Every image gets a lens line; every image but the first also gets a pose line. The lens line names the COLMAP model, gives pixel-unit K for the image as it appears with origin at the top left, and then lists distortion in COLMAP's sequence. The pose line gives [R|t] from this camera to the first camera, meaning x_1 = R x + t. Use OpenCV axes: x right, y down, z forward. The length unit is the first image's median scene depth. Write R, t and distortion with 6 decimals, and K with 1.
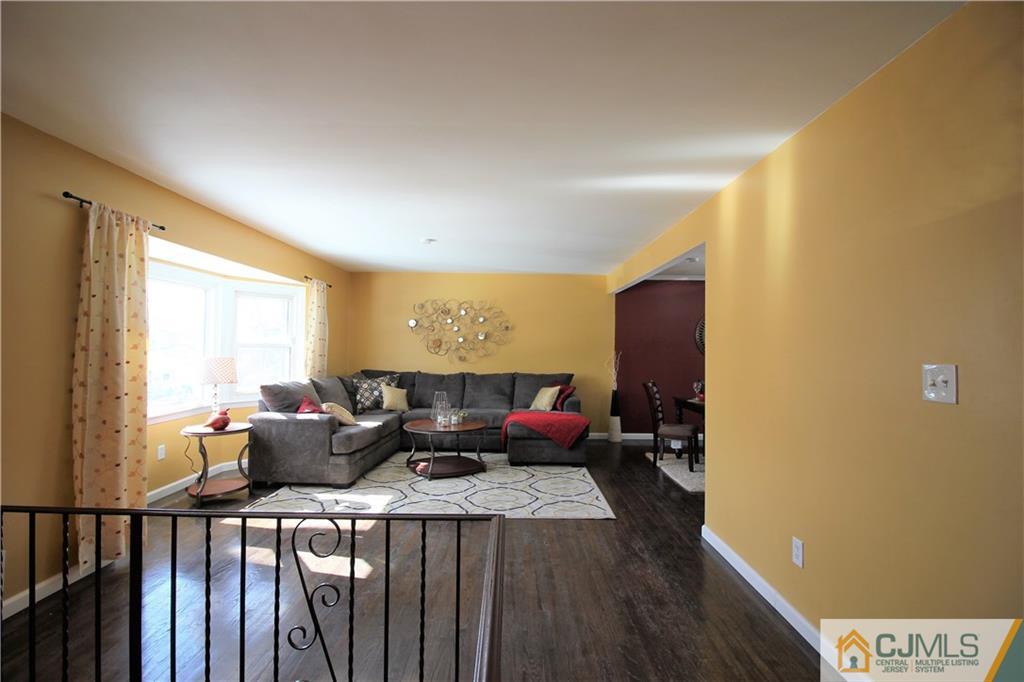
lens RADIAL K [[470.2, 0, 511.5], [0, 470.2, 334.9], [0, 0, 1]] dist [-0.008601, -0.009039]
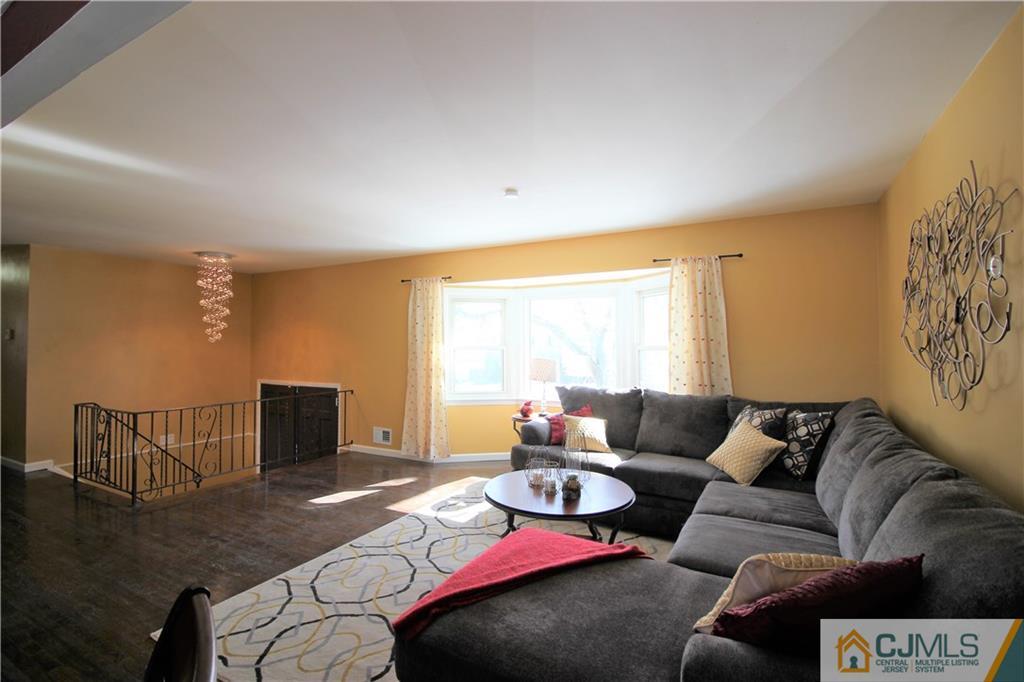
lens RADIAL K [[470.2, 0, 506.1], [0, 470.2, 332.7], [0, 0, 1]] dist [-0.008601, -0.009039]
pose [[-0.469480, -0.031984, -0.882364, 0.381308], [0.019451, 0.998727, -0.046551, 0.029528], [0.882729, -0.039017, -0.468260, 1.184662]]
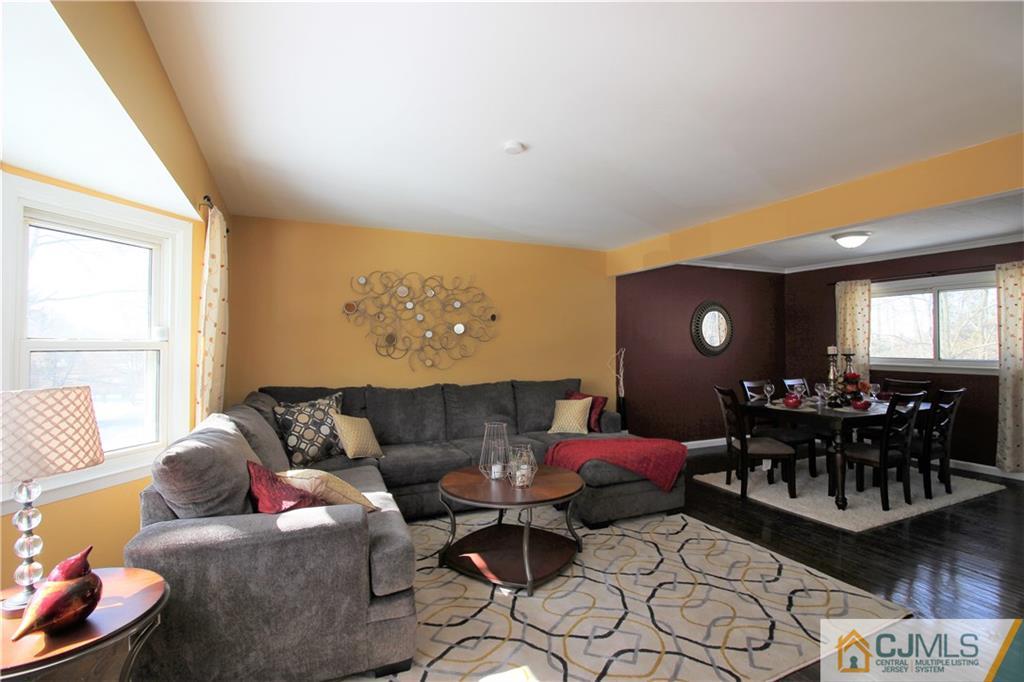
lens RADIAL K [[470.2, 0, 508.8], [0, 470.2, 334.4], [0, 0, 1]] dist [-0.008601, -0.009039]
pose [[0.908974, -0.003181, 0.416840, -0.372717], [0.000752, 0.999982, 0.005992, 0.009148], [-0.416852, -0.005133, 0.908960, 0.469756]]
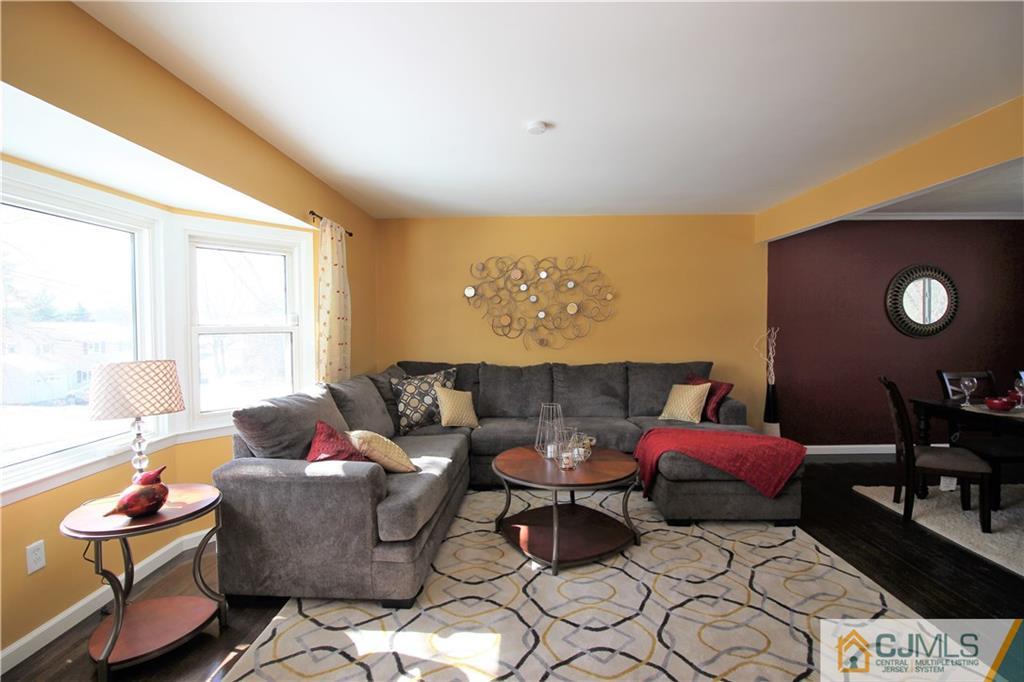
lens RADIAL K [[470.2, 0, 510.2], [0, 470.2, 335.1], [0, 0, 1]] dist [-0.008601, -0.009039]
pose [[0.999673, -0.019132, -0.016967, -0.188658], [0.020003, 0.998405, 0.052799, 0.003990], [0.015929, -0.053121, 0.998461, 0.421496]]
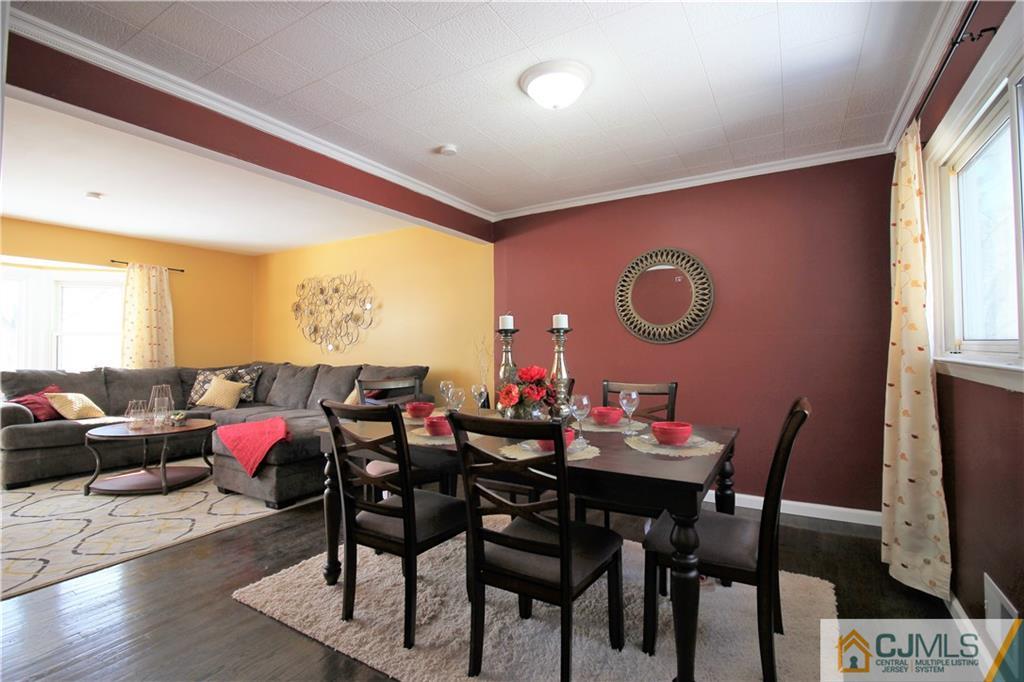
lens RADIAL K [[470.2, 0, 518.6], [0, 470.2, 335.2], [0, 0, 1]] dist [-0.008601, -0.009039]
pose [[0.866275, -0.029871, -0.498674, 0.763669], [0.030929, 0.999503, -0.006142, 0.059705], [0.498609, -0.010103, 0.866768, 0.615294]]
